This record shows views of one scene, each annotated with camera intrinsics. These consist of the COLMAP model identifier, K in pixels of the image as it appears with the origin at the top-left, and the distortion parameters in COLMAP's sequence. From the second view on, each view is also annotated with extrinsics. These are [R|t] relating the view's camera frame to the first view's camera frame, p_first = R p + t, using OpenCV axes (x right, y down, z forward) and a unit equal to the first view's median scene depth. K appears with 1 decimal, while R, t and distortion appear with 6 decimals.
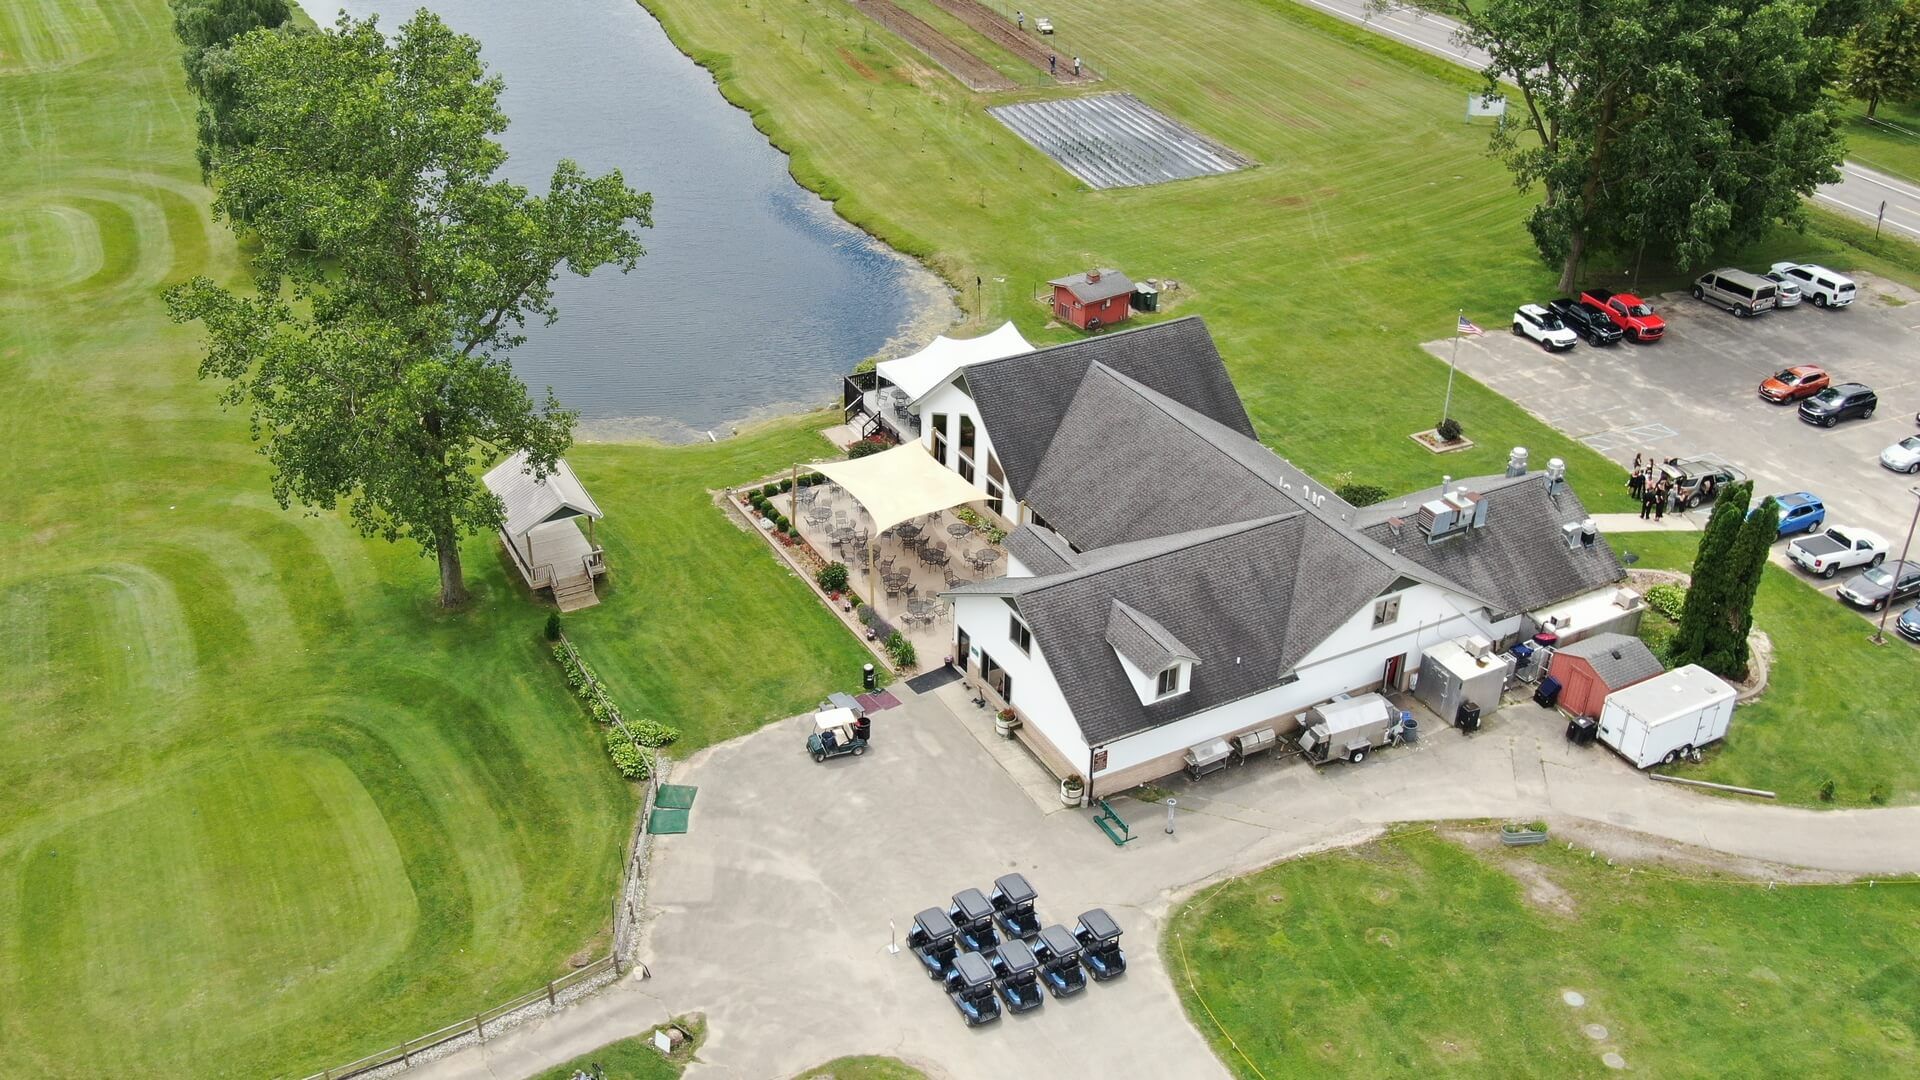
lens RADIAL K [[1694.0, 0, 946.3], [0, 1694.0, 573.0], [0, 0, 1]] dist [-0.001947, 0.019265]
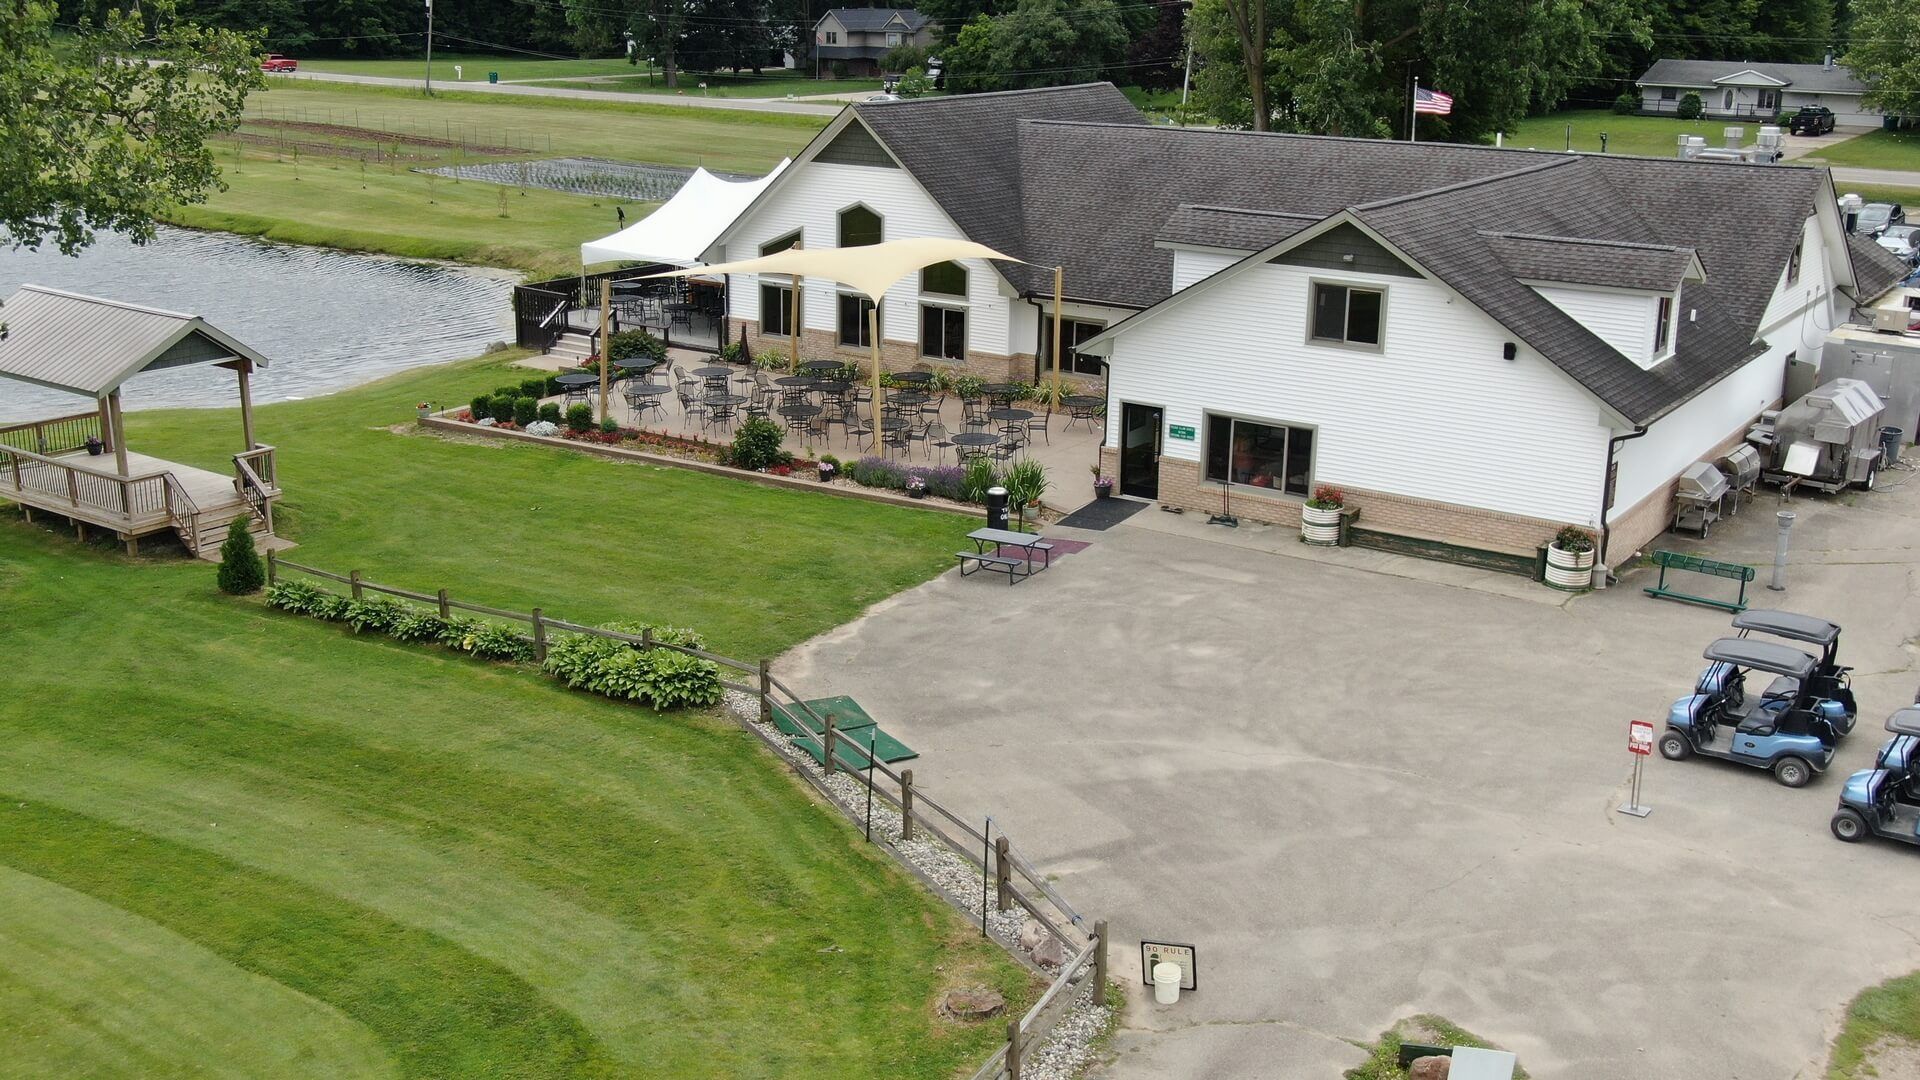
lens RADIAL K [[1942.3, 0, 960.0], [0, 1942.3, 540.0], [0, 0, 1]] dist [0.003812, 0.002549]
pose [[0.890453, -0.133369, 0.435092, -0.304874], [0.239013, 0.950667, -0.197752, 0.179904], [-0.387254, 0.280081, 0.878401, 0.539933]]
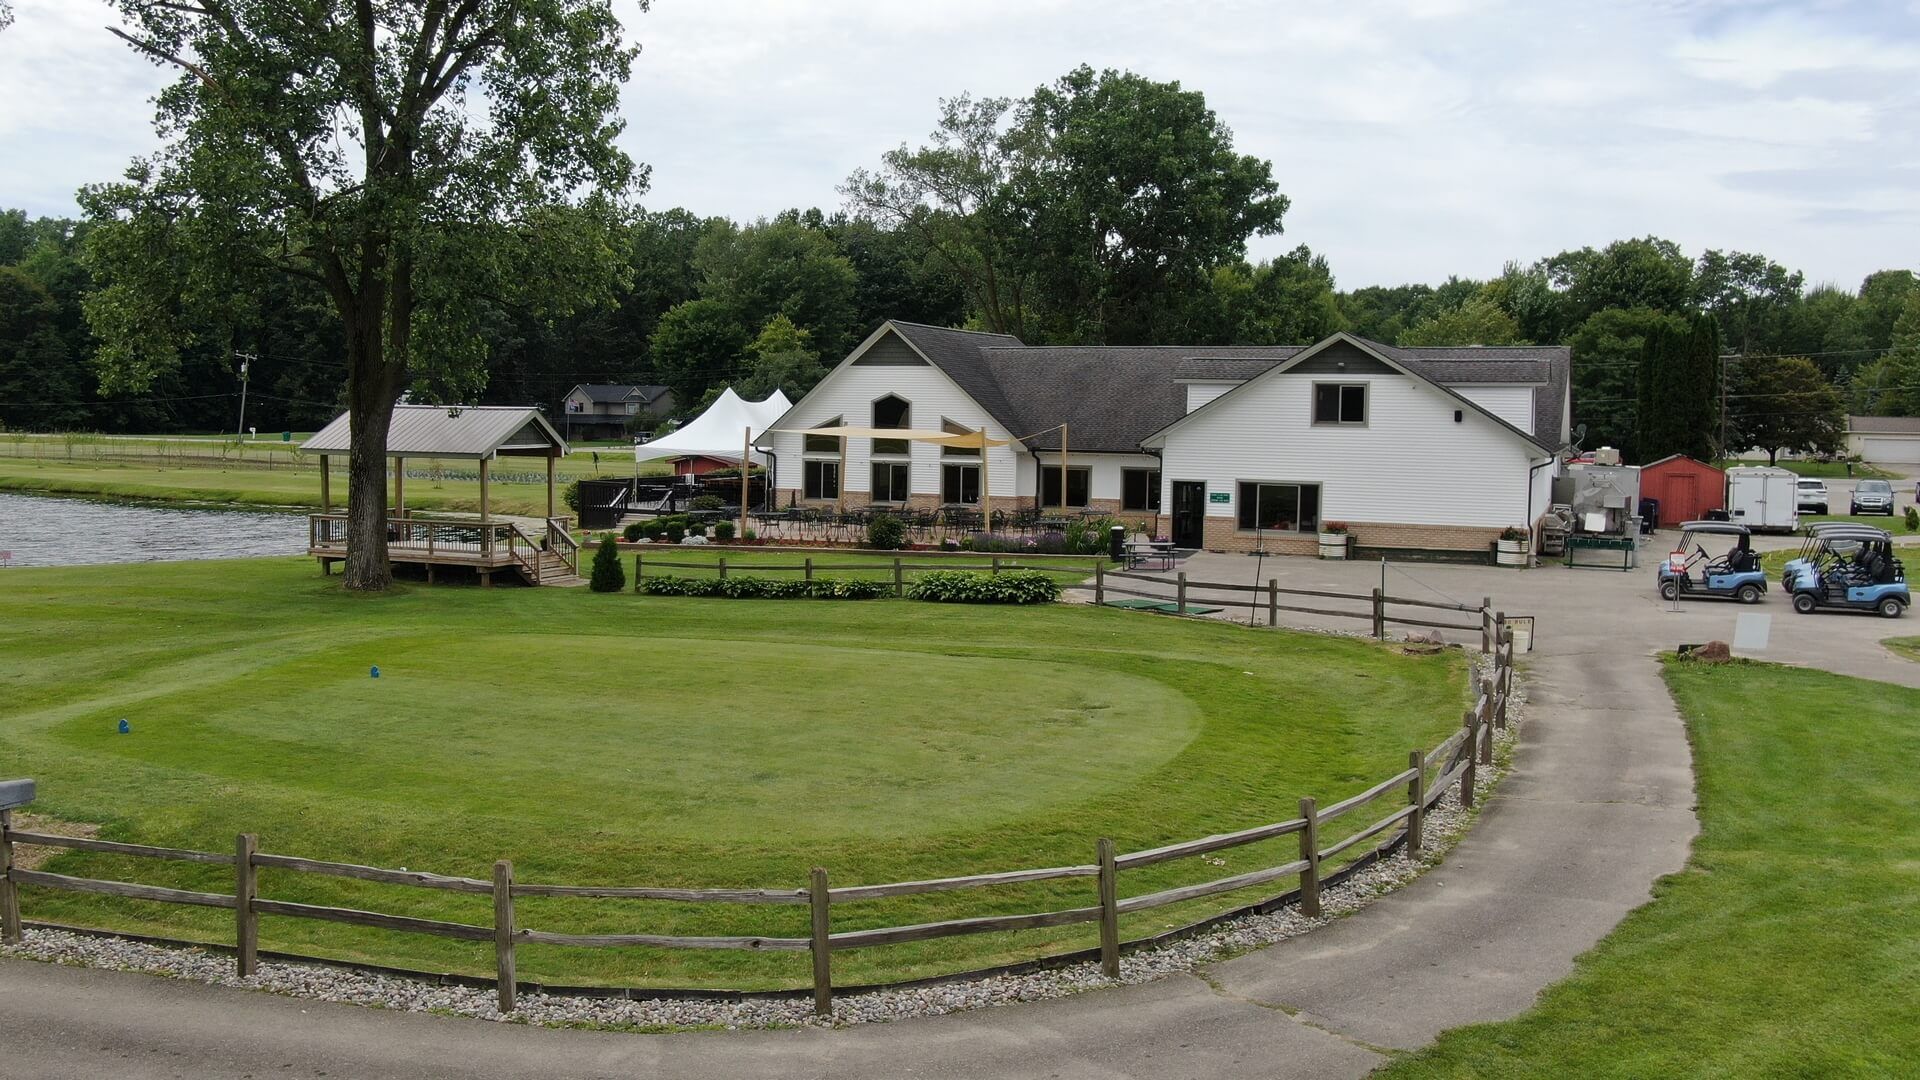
lens RADIAL K [[1694.0, 0, 946.3], [0, 1694.0, 573.0], [0, 0, 1]] dist [-0.001947, 0.019265]
pose [[0.765406, -0.064460, 0.640311, -0.548497], [0.334704, 0.889688, -0.310529, 0.266258], [-0.549661, 0.451995, 0.702548, 0.586315]]
